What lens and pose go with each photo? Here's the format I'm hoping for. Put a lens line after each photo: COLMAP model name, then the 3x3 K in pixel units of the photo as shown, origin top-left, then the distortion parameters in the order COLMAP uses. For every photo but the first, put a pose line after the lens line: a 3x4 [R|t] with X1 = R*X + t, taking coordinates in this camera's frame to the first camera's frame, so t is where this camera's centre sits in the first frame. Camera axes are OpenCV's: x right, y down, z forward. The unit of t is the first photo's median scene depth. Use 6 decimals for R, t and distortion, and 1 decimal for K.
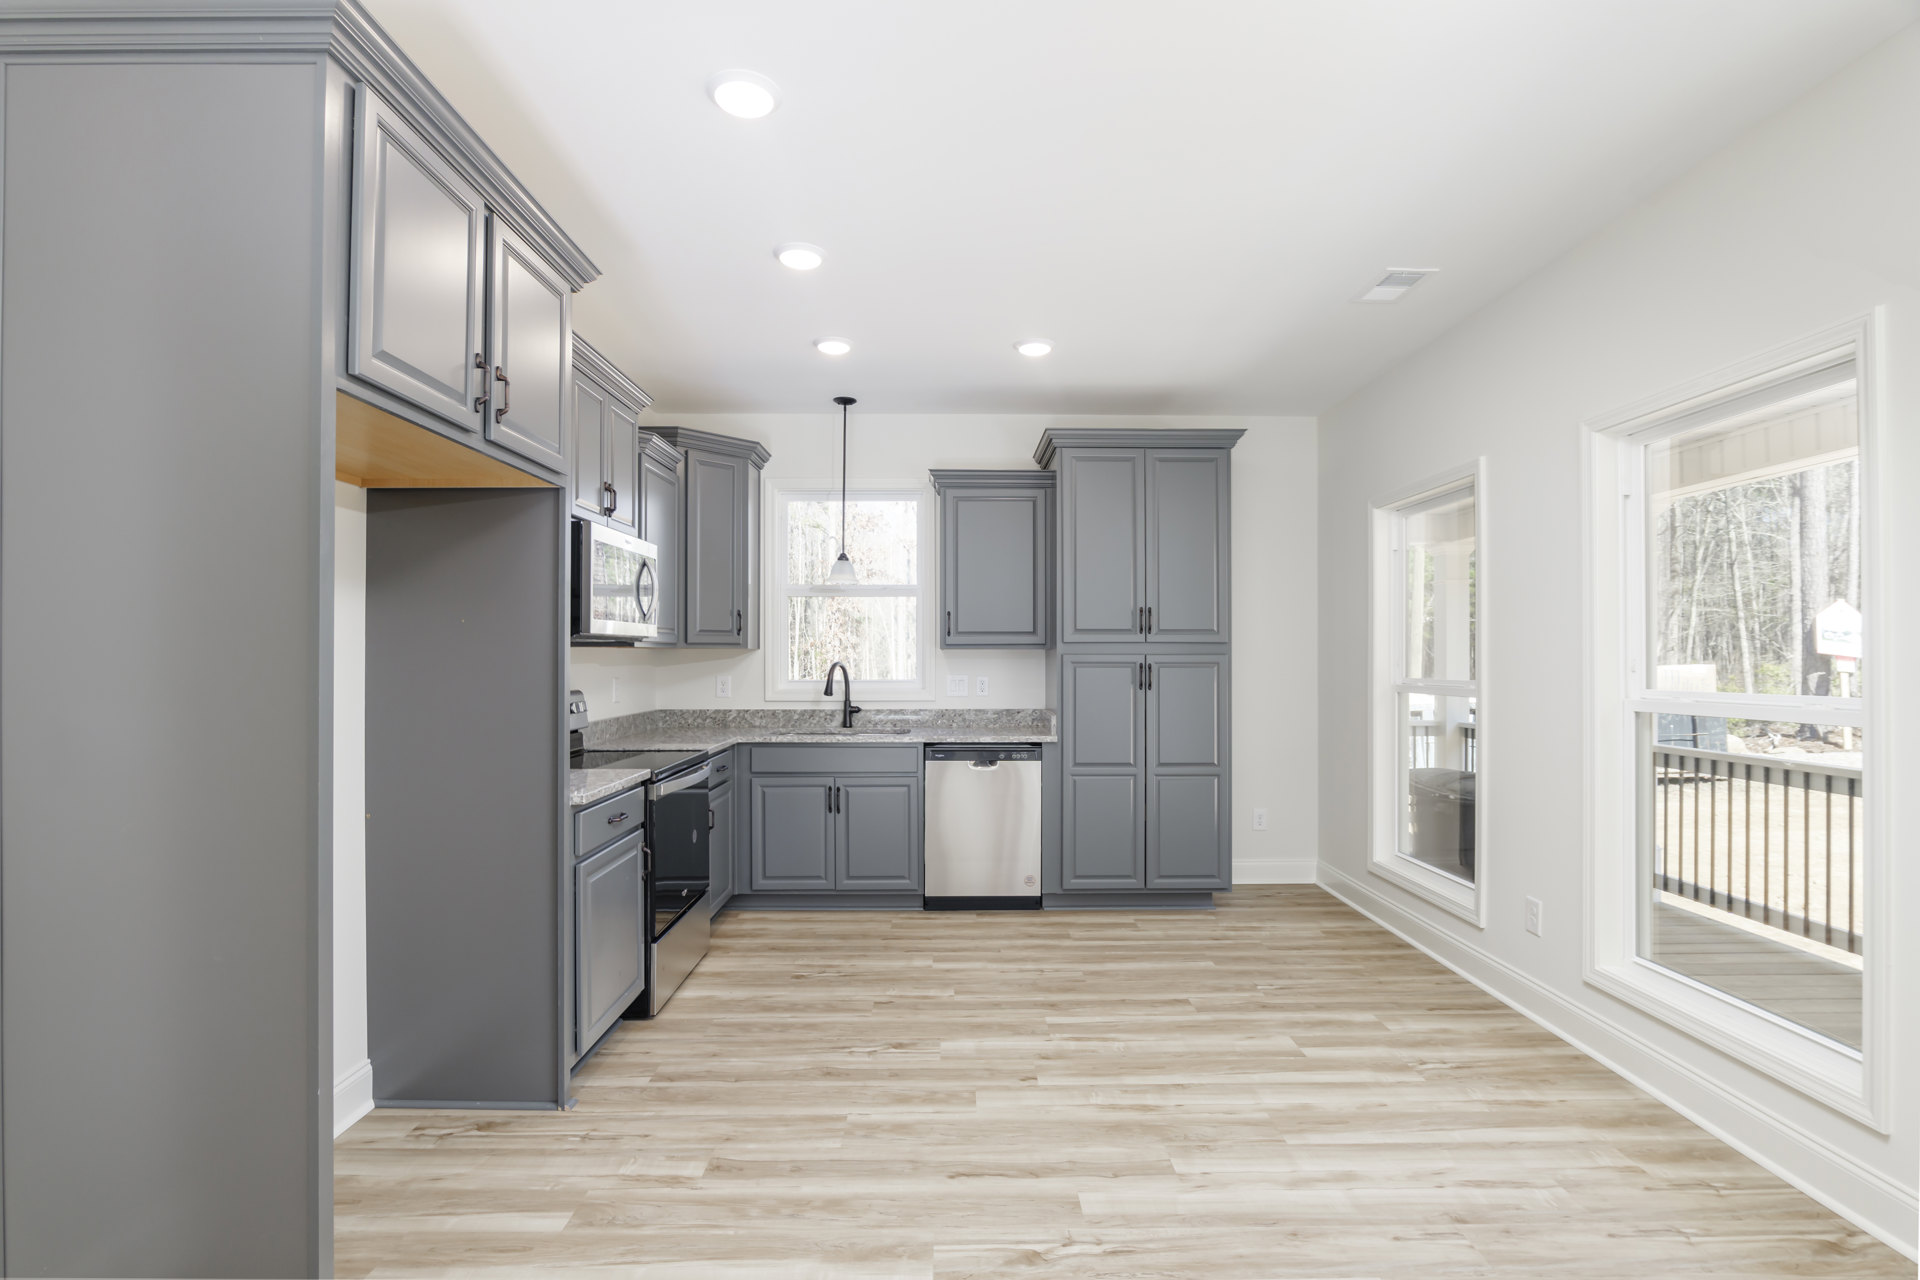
lens RADIAL K [[895.3, 0, 959.7], [0, 895.3, 648.5], [0, 0, 1]] dist [-0.017166, 0.001126]
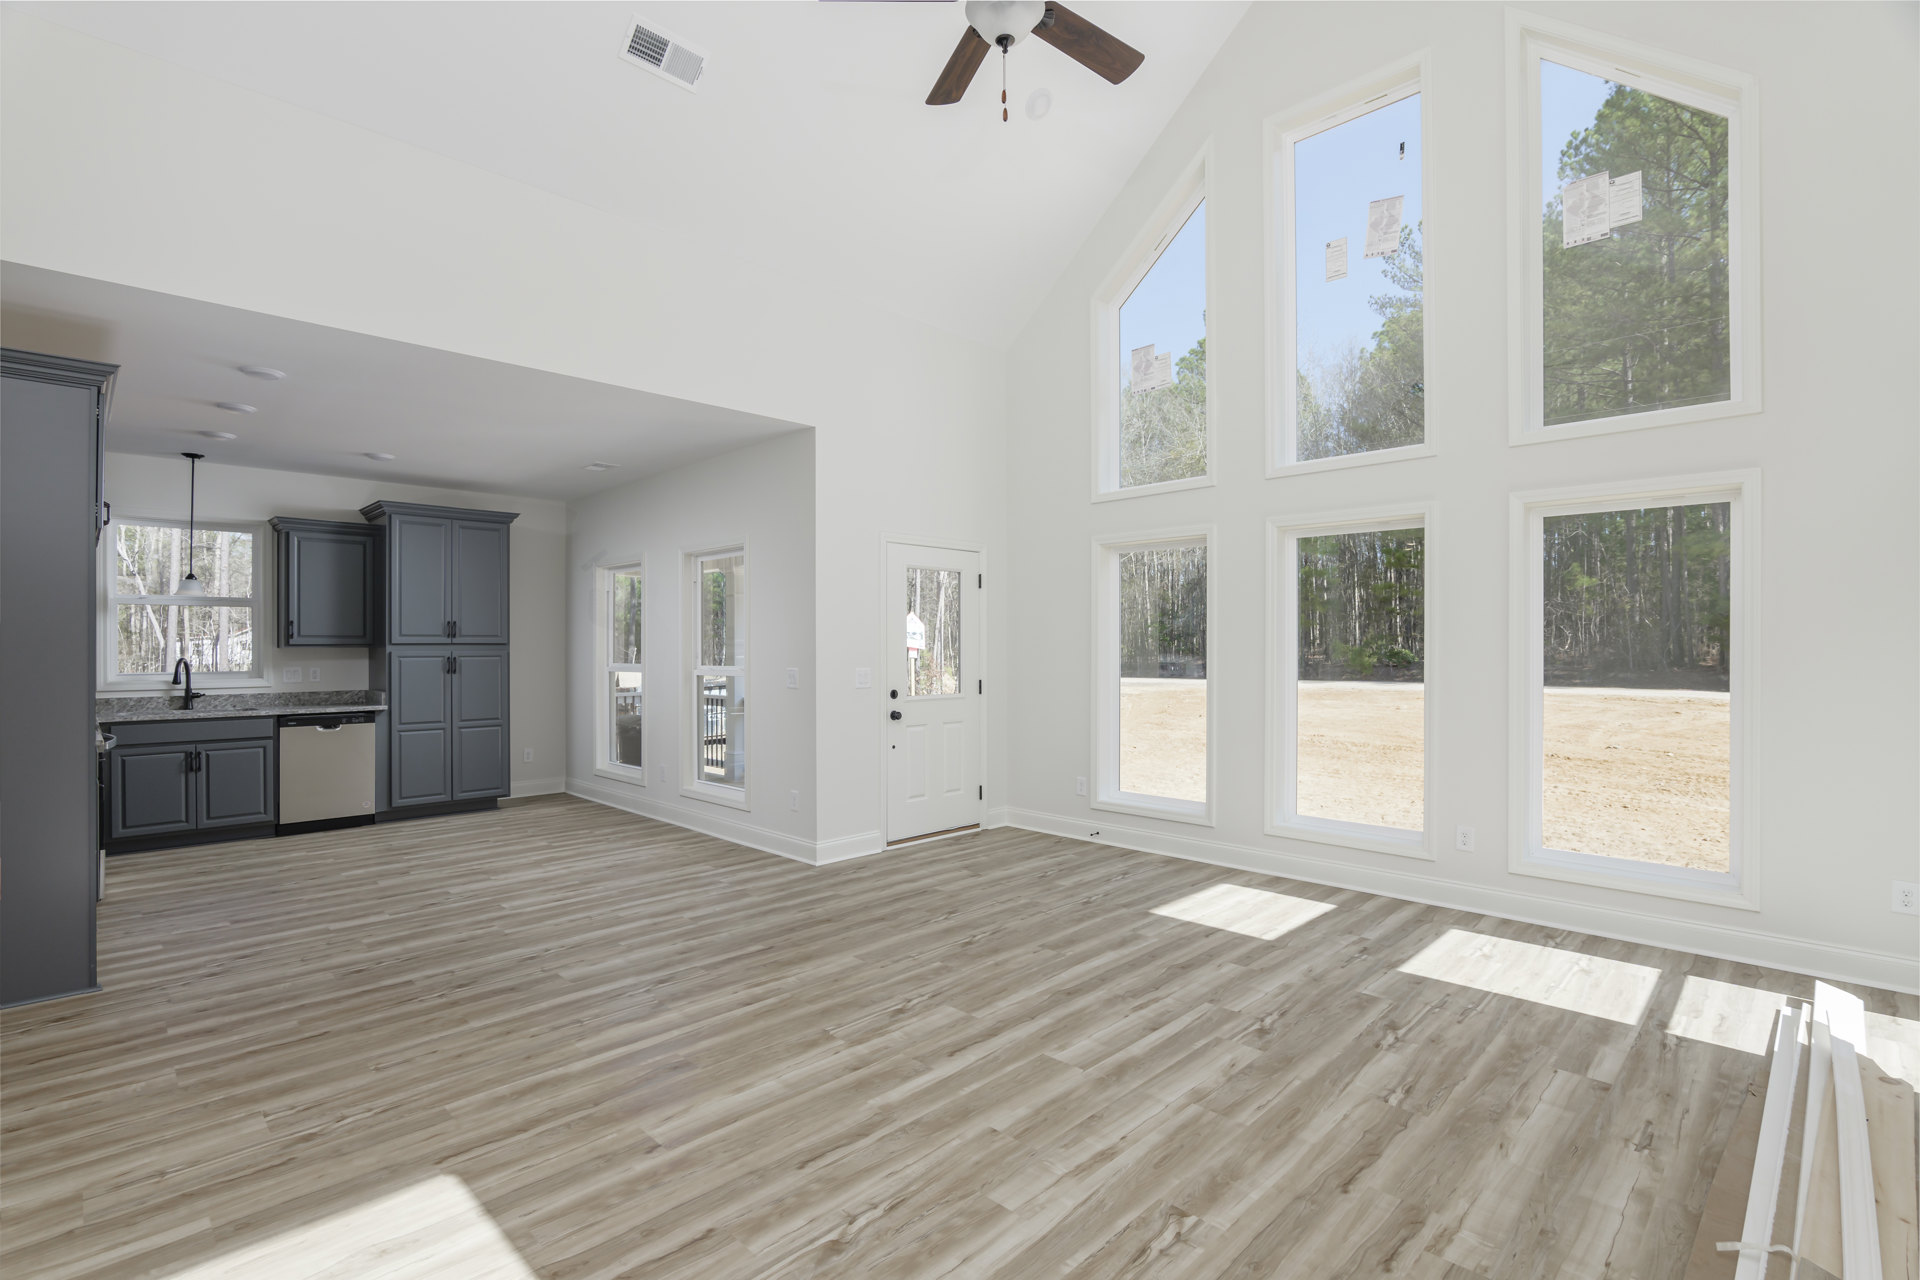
lens RADIAL K [[895.3, 0, 959.7], [0, 895.3, 648.5], [0, 0, 1]] dist [-0.017166, 0.001126]
pose [[0.712416, -0.002062, 0.701755, -0.307101], [-0.002940, 0.999978, 0.005924, -0.012500], [-0.701751, -0.006283, 0.712394, -0.892800]]
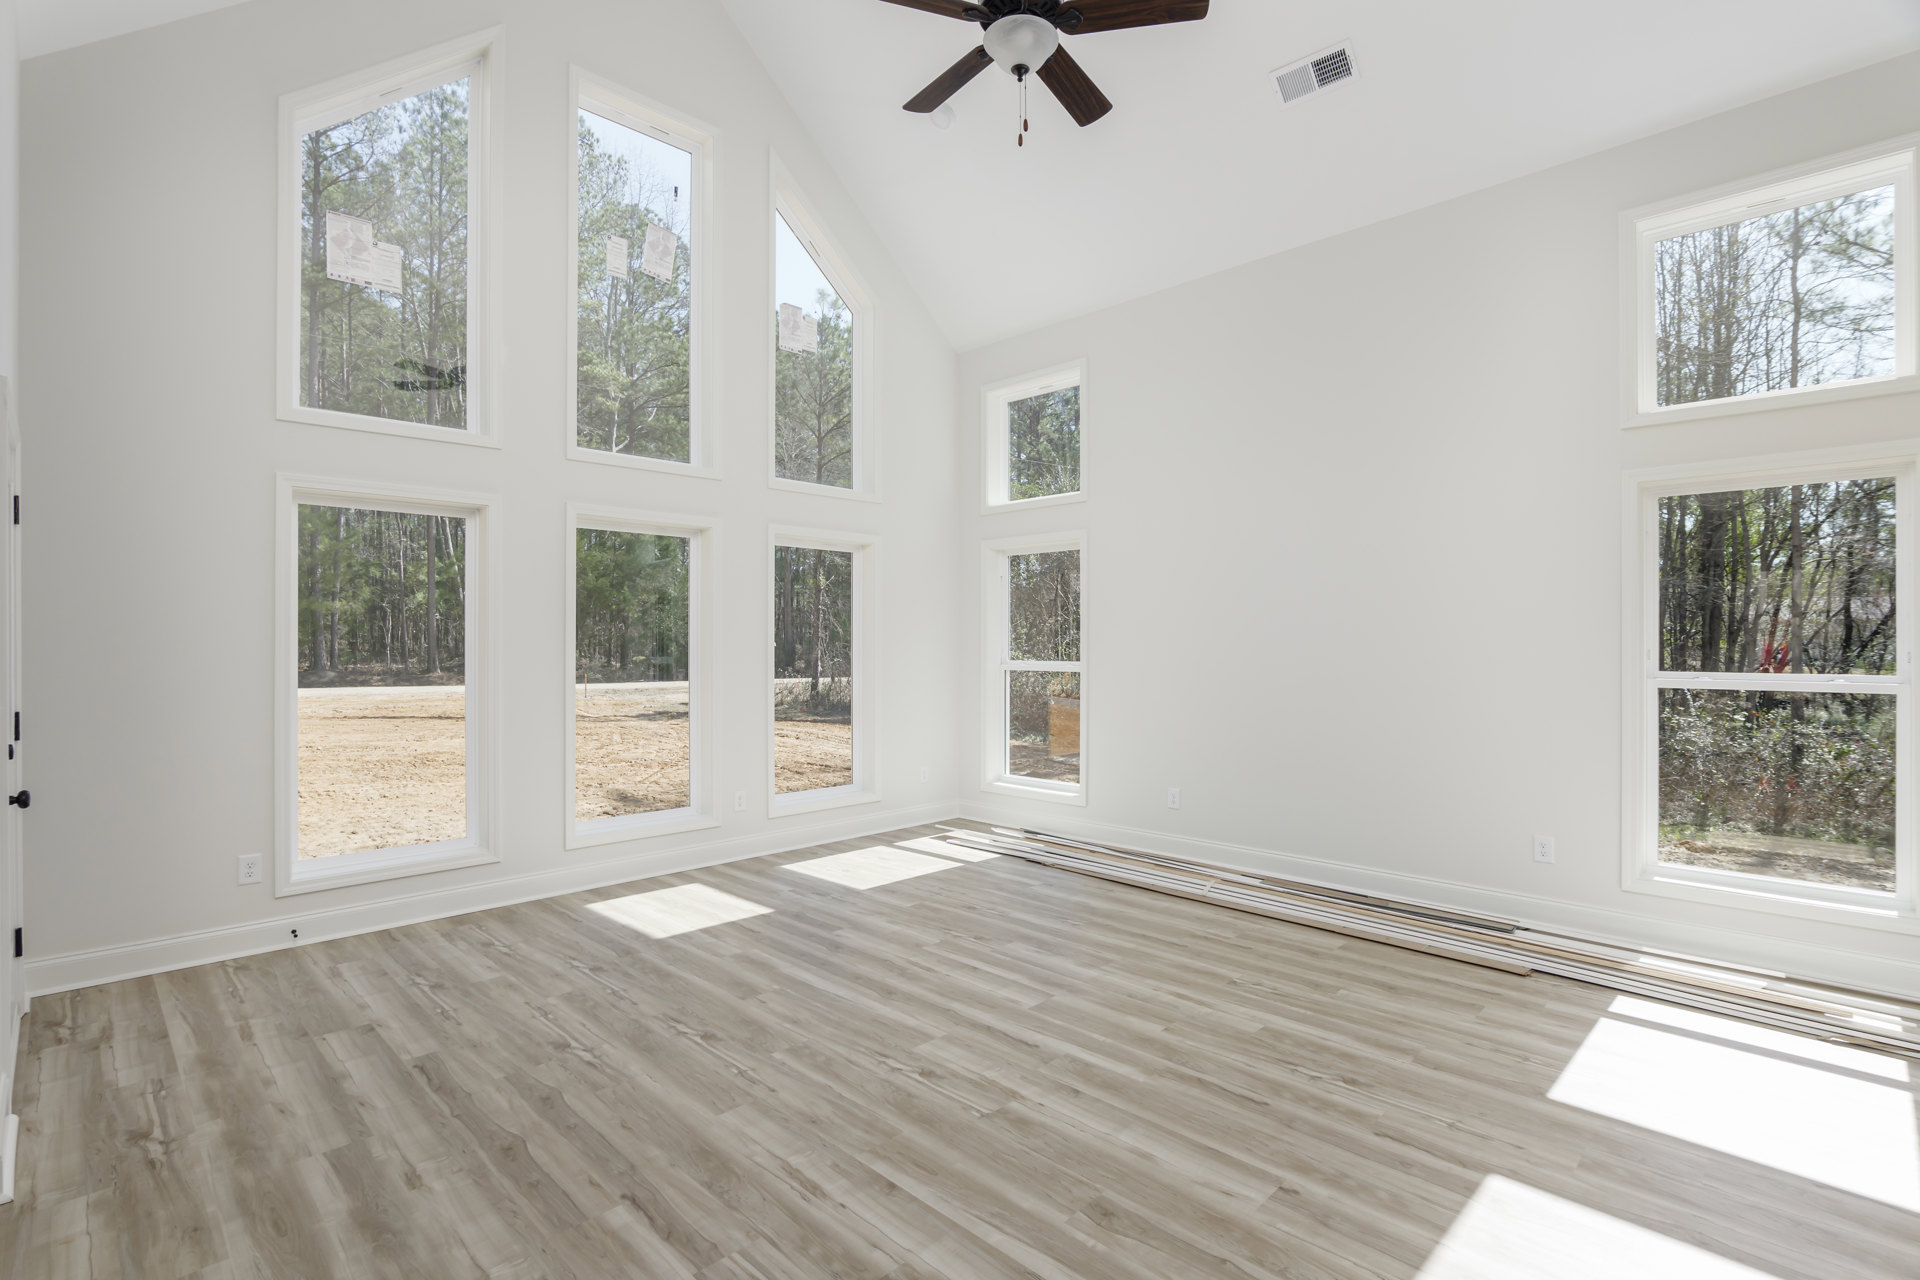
lens RADIAL K [[895.3, 0, 959.7], [0, 895.3, 648.5], [0, 0, 1]] dist [-0.017166, 0.001126]
pose [[-0.705203, -0.003861, 0.708995, -0.276800], [-0.004439, 0.999990, 0.001030, -0.004869], [-0.708992, -0.002421, -0.705213, 0.285876]]
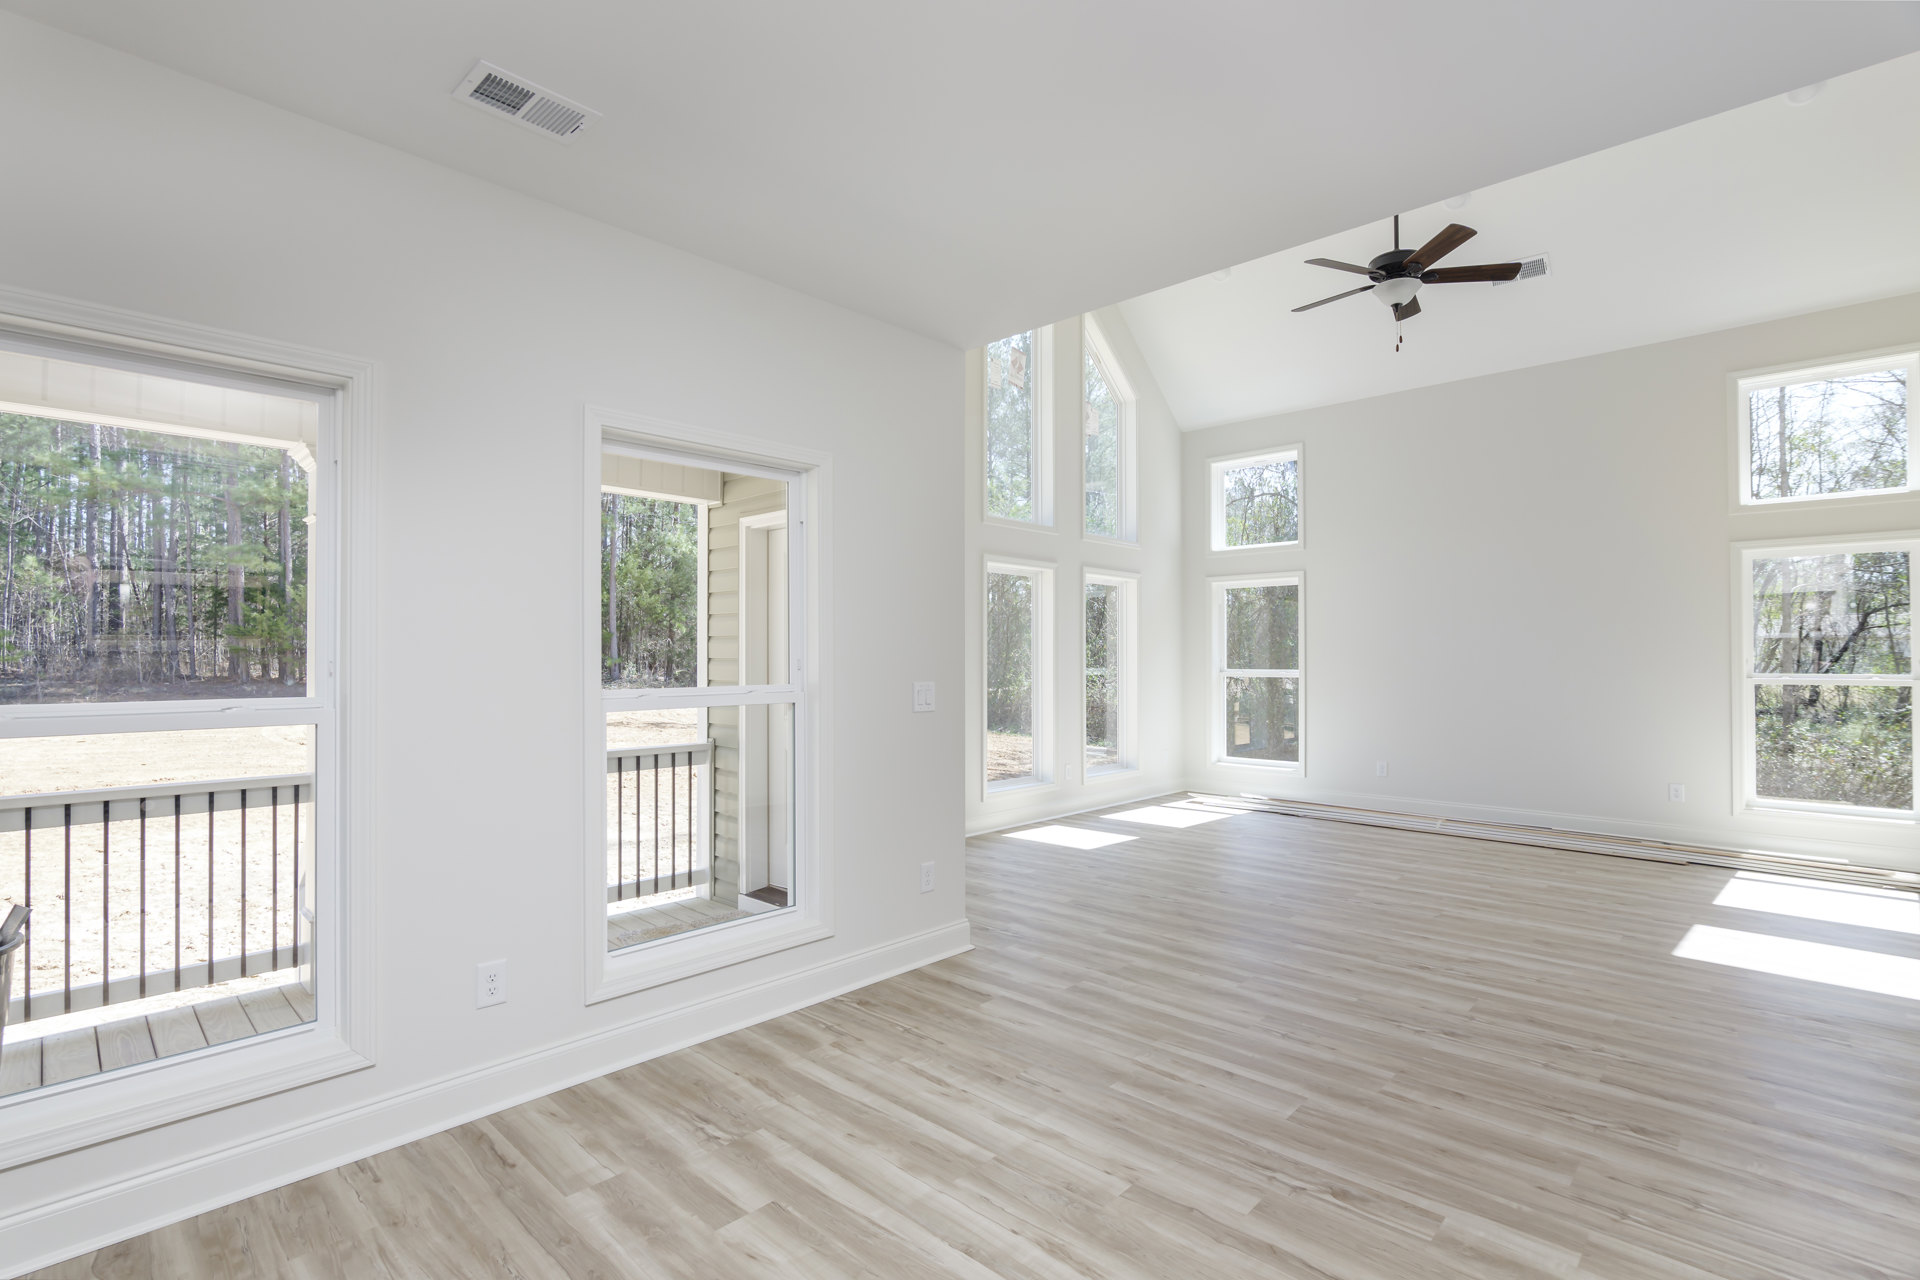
lens RADIAL K [[895.3, 0, 959.7], [0, 895.3, 648.5], [0, 0, 1]] dist [-0.017166, 0.001126]
pose [[-0.721309, 0.010256, 0.692538, -0.183277], [-0.003401, 0.999826, -0.018349, 0.012140], [-0.692605, -0.015591, -0.721148, 1.121200]]
